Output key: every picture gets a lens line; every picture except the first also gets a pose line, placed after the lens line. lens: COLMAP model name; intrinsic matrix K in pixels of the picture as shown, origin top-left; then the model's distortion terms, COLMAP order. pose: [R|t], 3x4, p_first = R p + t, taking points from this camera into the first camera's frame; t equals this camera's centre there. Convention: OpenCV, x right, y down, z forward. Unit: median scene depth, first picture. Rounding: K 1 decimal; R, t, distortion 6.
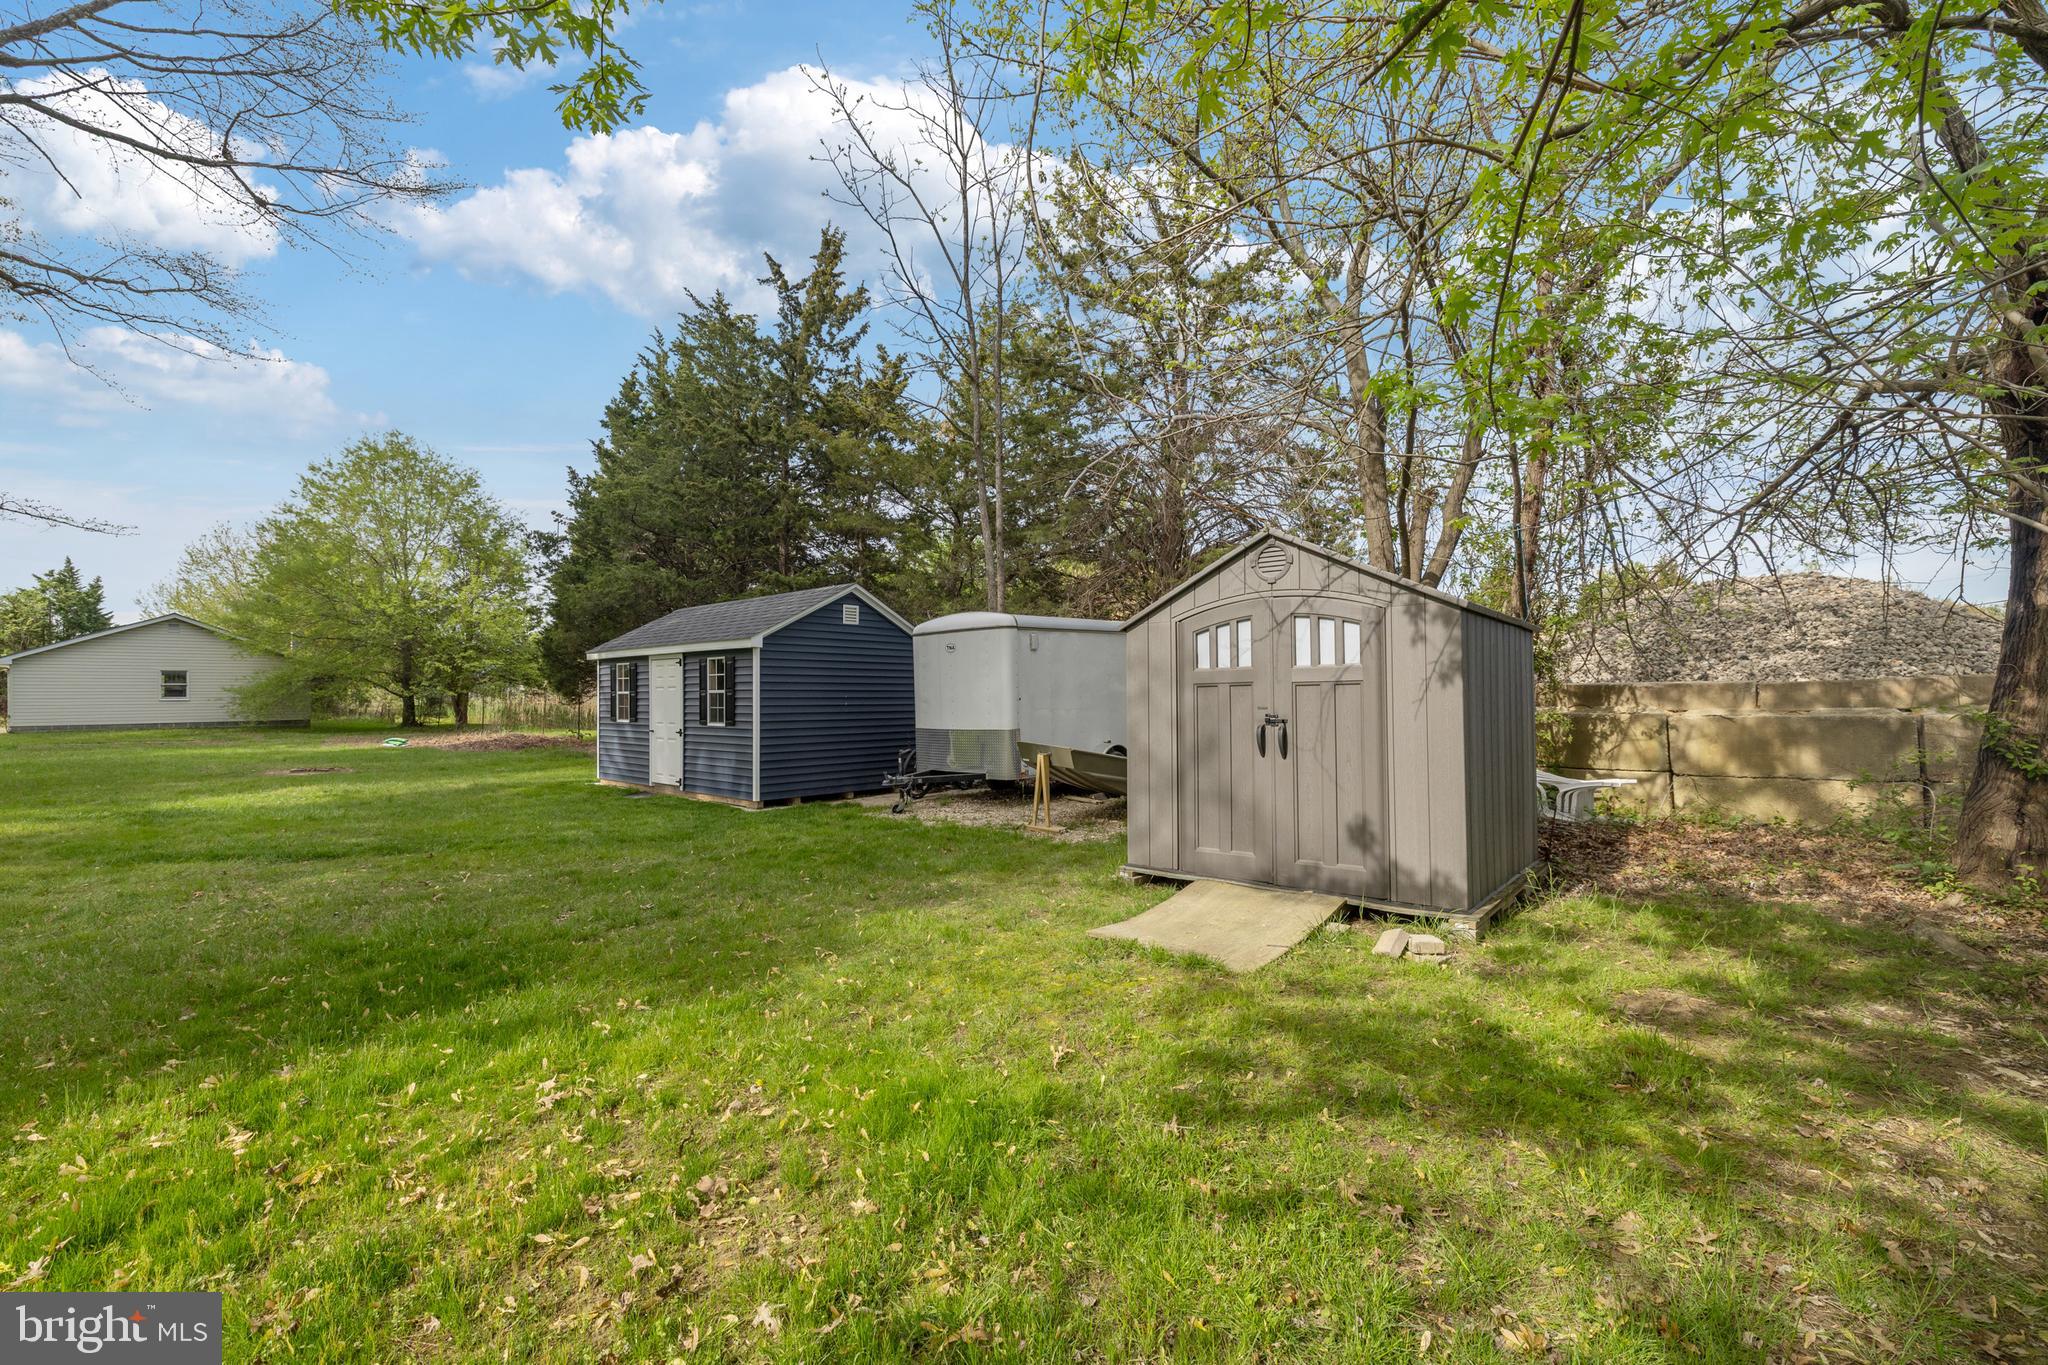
lens RADIAL K [[860.6, 0, 1015.7], [0, 860.6, 686.2], [0, 0, 1]] dist [0.000766, 0.000308]
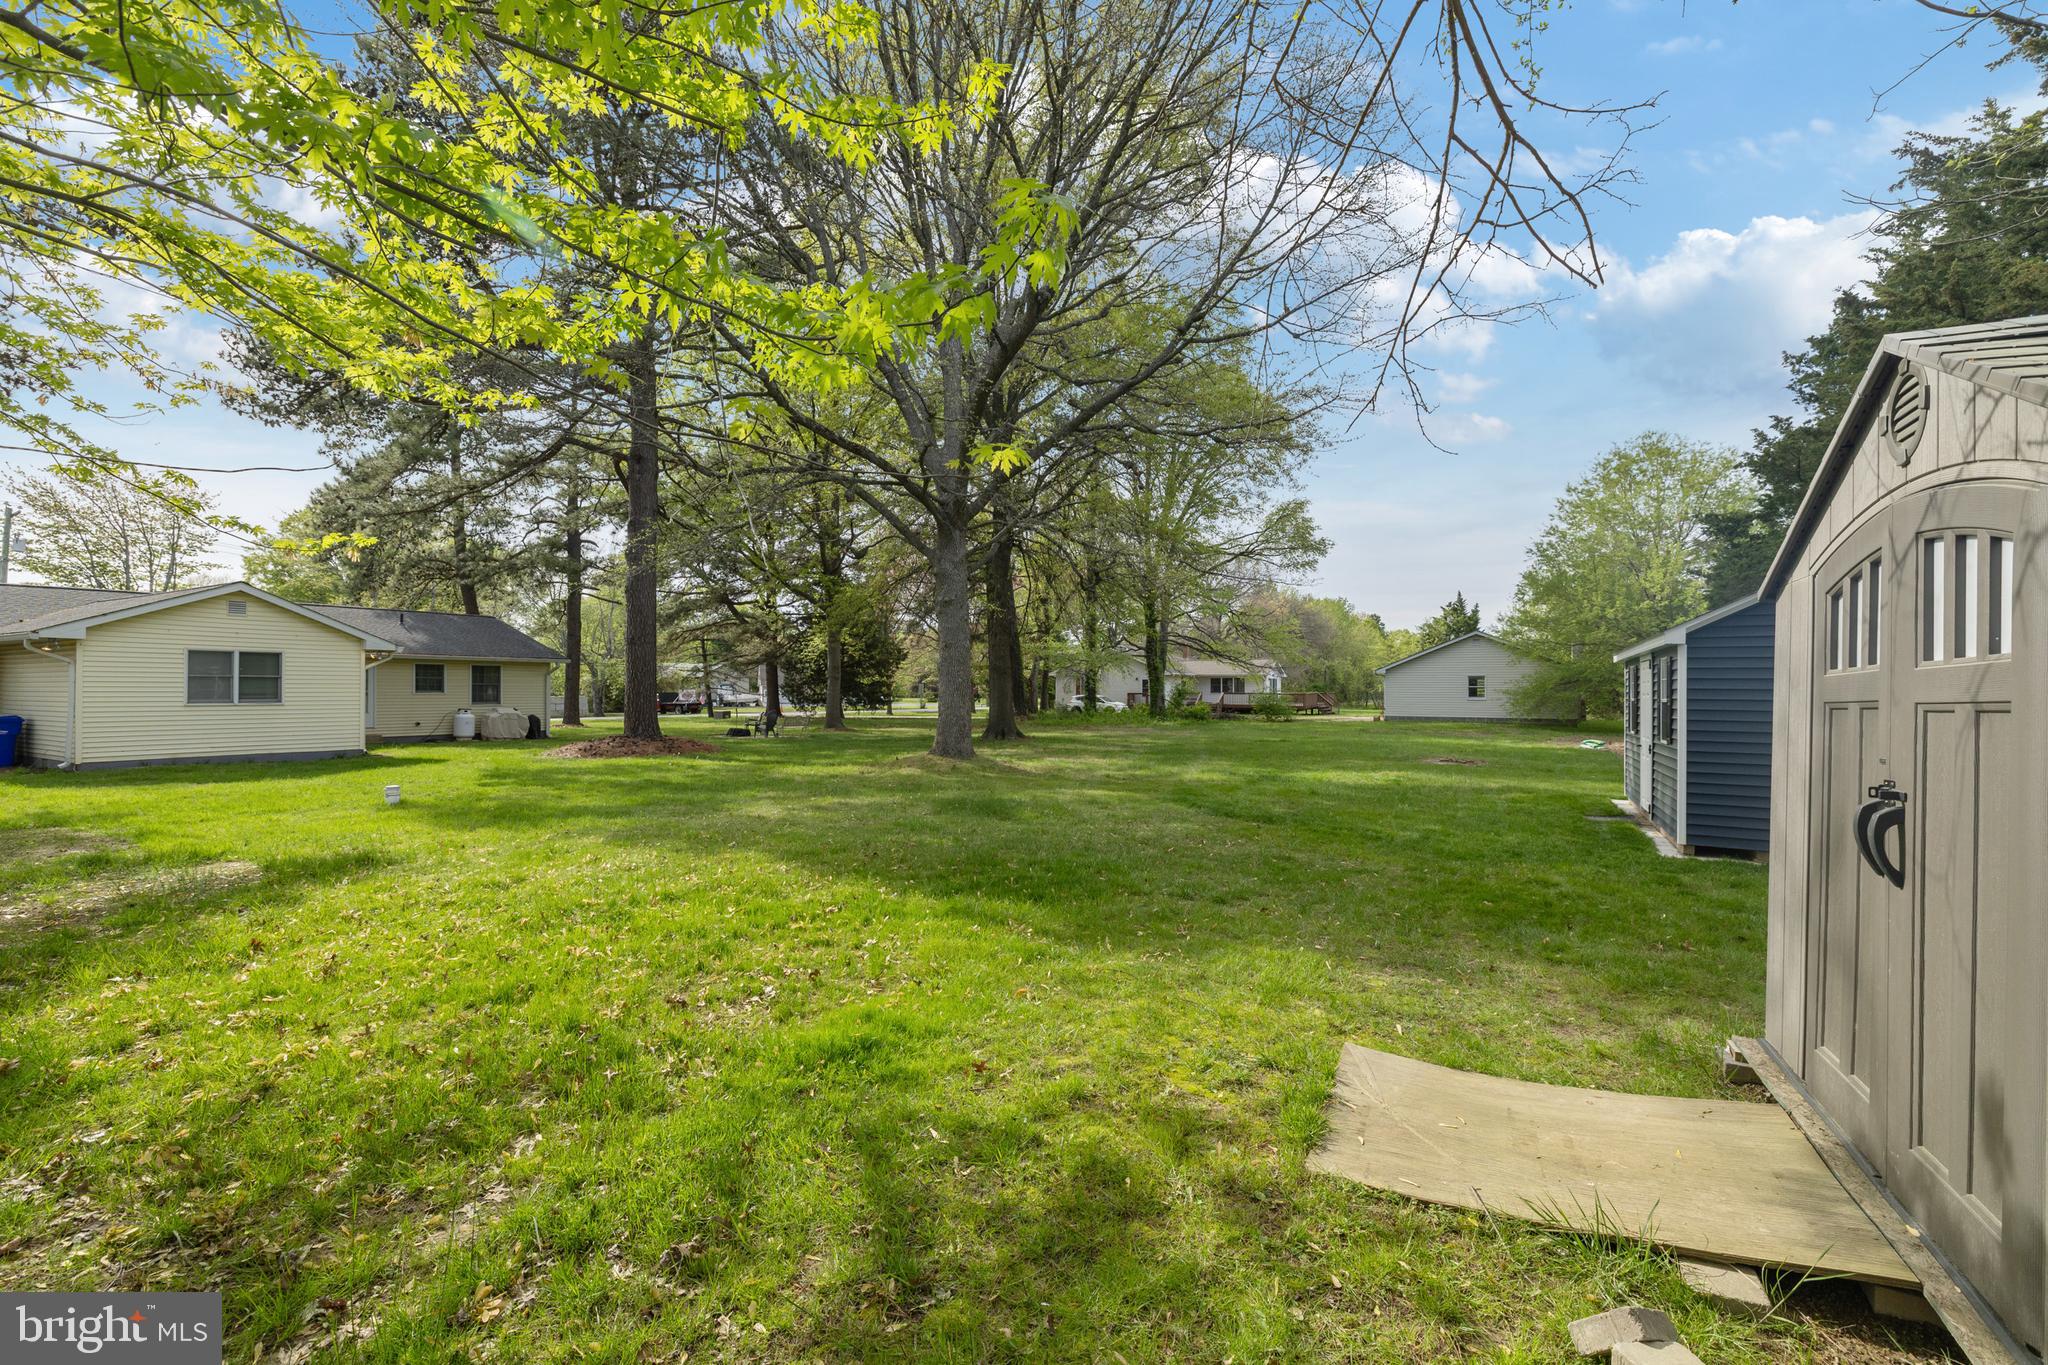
lens RADIAL K [[860.6, 0, 1015.7], [0, 860.6, 686.2], [0, 0, 1]] dist [0.000766, 0.000308]
pose [[0.203328, 0.000371, -0.979111, 0.116523], [-0.001327, 0.999999, 0.000104, -0.002555], [0.979110, 0.001278, 0.203328, 0.091425]]
